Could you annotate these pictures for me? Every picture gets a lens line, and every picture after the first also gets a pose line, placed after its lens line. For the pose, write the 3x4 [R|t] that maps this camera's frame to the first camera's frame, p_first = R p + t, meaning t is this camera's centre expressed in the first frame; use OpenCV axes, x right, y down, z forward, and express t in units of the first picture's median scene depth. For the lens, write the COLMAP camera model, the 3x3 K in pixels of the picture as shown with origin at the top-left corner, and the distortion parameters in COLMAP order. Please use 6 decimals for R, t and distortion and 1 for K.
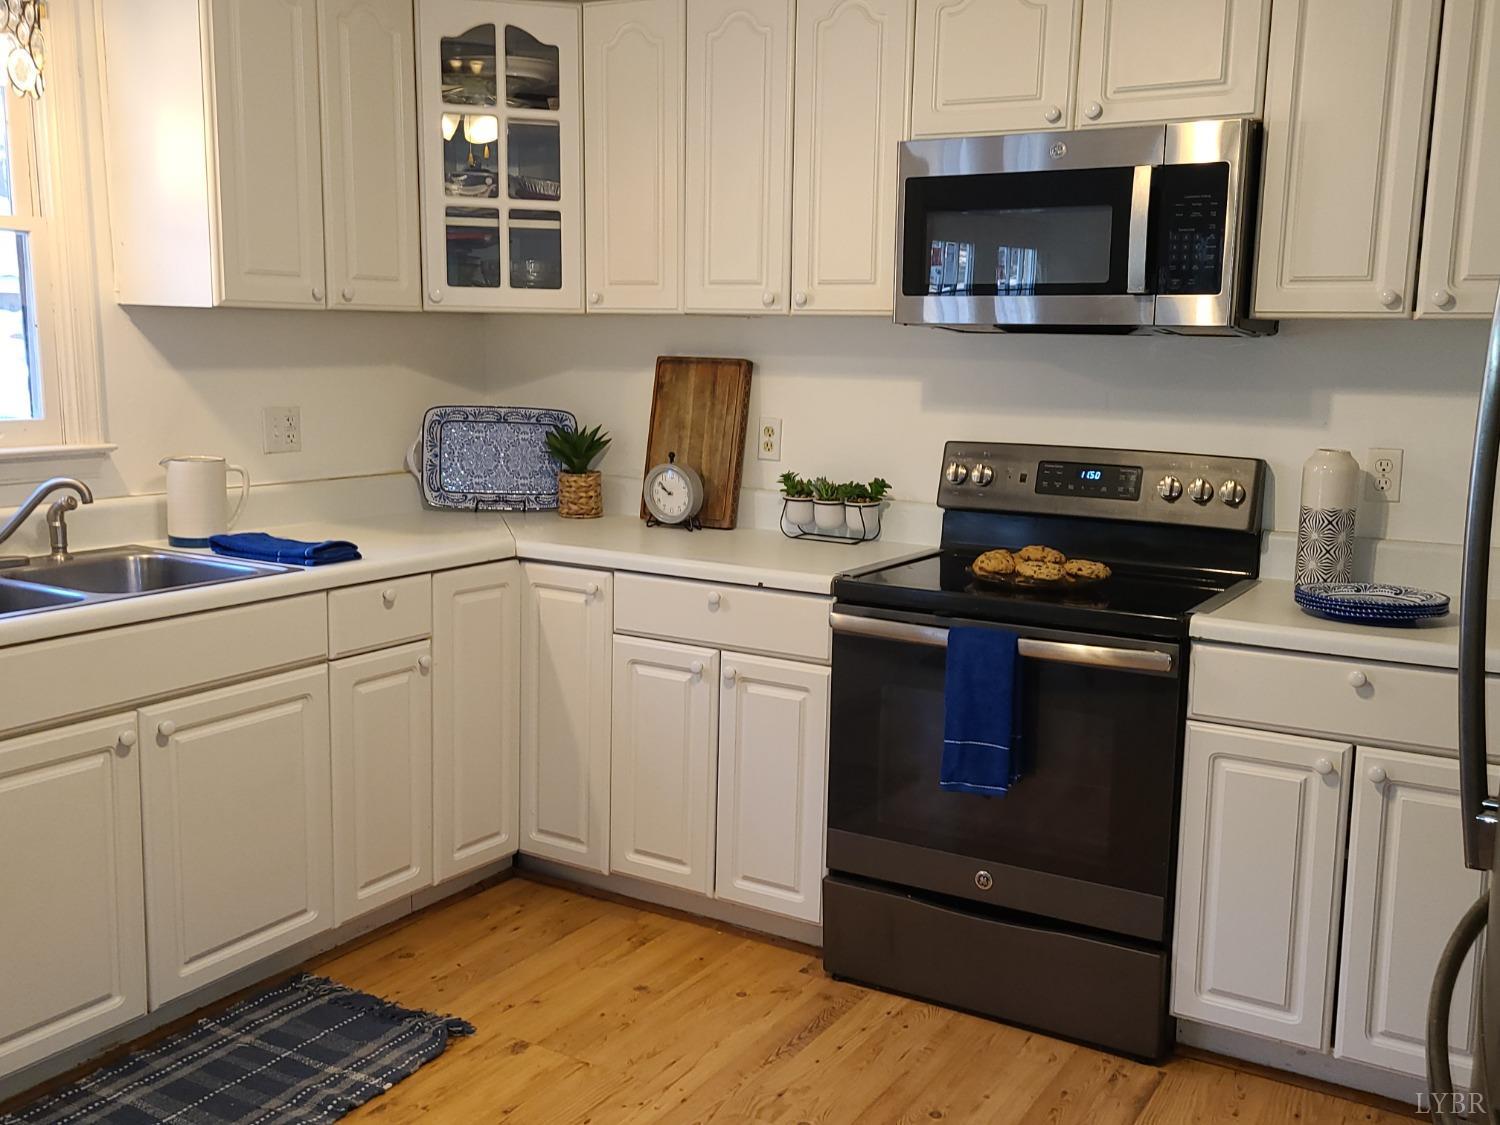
lens RADIAL K [[1426.2, 0, 780.9], [0, 1426.2, 569.0], [0, 0, 1]] dist [0.050141, 0.000000]
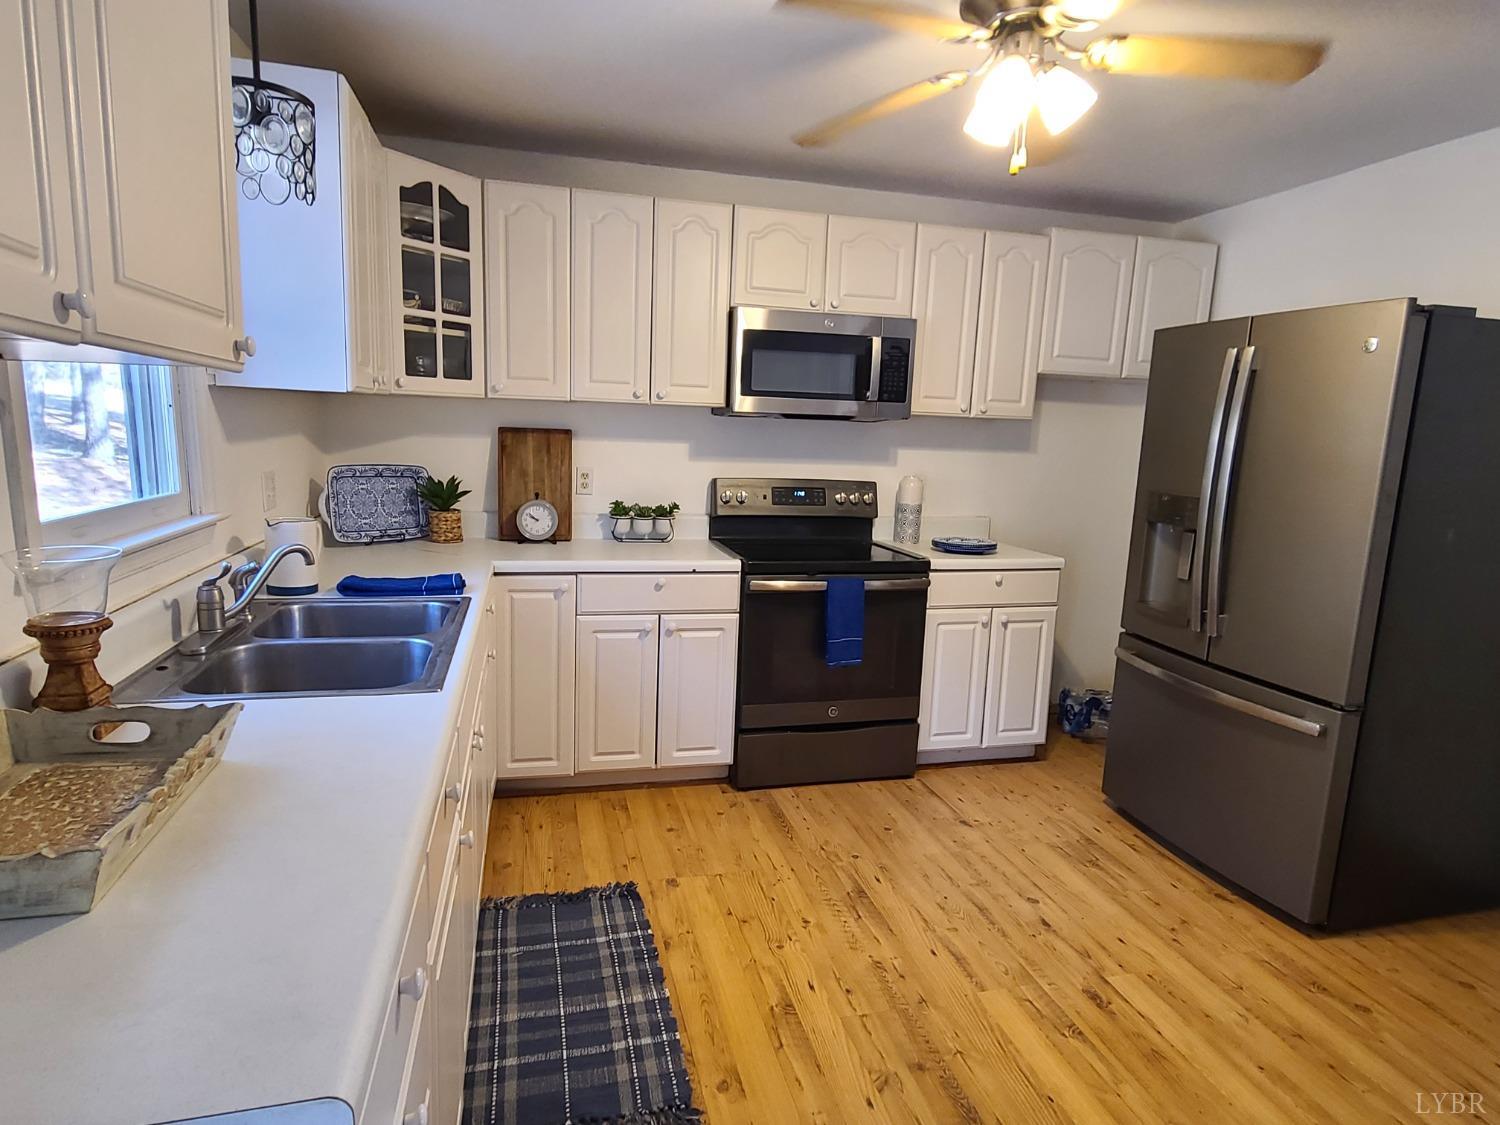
lens RADIAL K [[844.7, 0, 737.7], [0, 844.7, 569.1], [0, 0, 1]] dist [-0.002628, -0.001630]
pose [[0.719851, -0.112046, 0.685026, -0.643810], [0.088534, 0.993646, 0.069491, -0.053771], [-0.688459, 0.010625, 0.725197, 0.258581]]
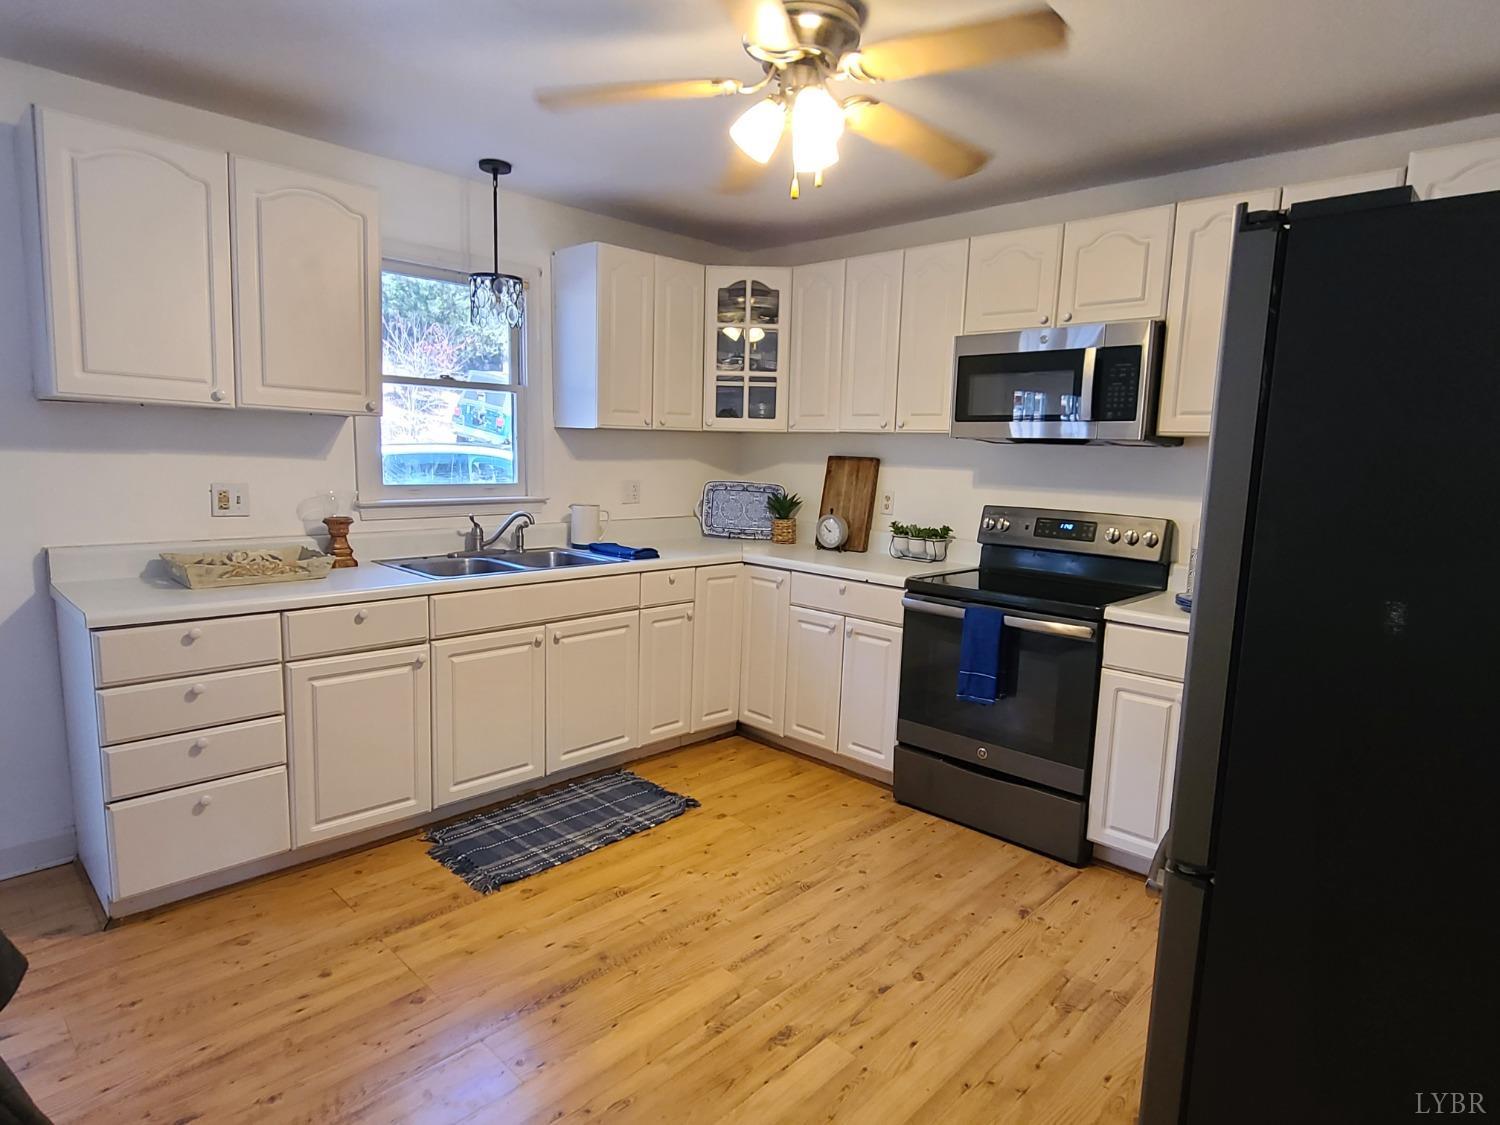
lens RADIAL K [[844.7, 0, 743.6], [0, 844.7, 568.8], [0, 0, 1]] dist [-0.002628, -0.001630]
pose [[0.969568, 0.042003, -0.241193, 0.091325], [-0.047102, 0.998771, -0.015412, 0.019772], [0.240249, 0.026304, 0.970355, -0.076177]]
